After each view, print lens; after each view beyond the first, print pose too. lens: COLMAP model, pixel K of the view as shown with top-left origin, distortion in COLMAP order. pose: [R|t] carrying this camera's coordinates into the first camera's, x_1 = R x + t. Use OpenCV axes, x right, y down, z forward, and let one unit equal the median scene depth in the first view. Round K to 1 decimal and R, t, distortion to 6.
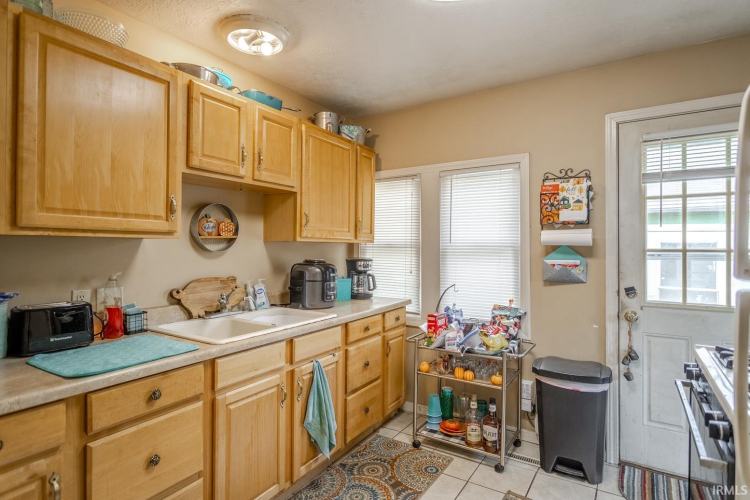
lens RADIAL K [[395.5, 0, 375.8], [0, 395.5, 247.5], [0, 0, 1]] dist [-0.000678, 0.001952]
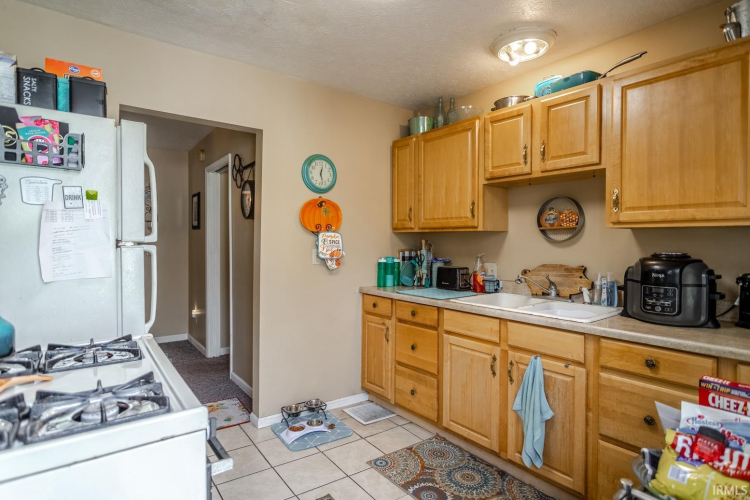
lens RADIAL K [[395.5, 0, 374.7], [0, 395.5, 248.8], [0, 0, 1]] dist [-0.000678, 0.001952]
pose [[-0.352119, 0.009829, -0.935904, 0.806707], [-0.009770, 0.999852, 0.014176, 0.022275], [0.935904, 0.014136, -0.351971, 0.926649]]
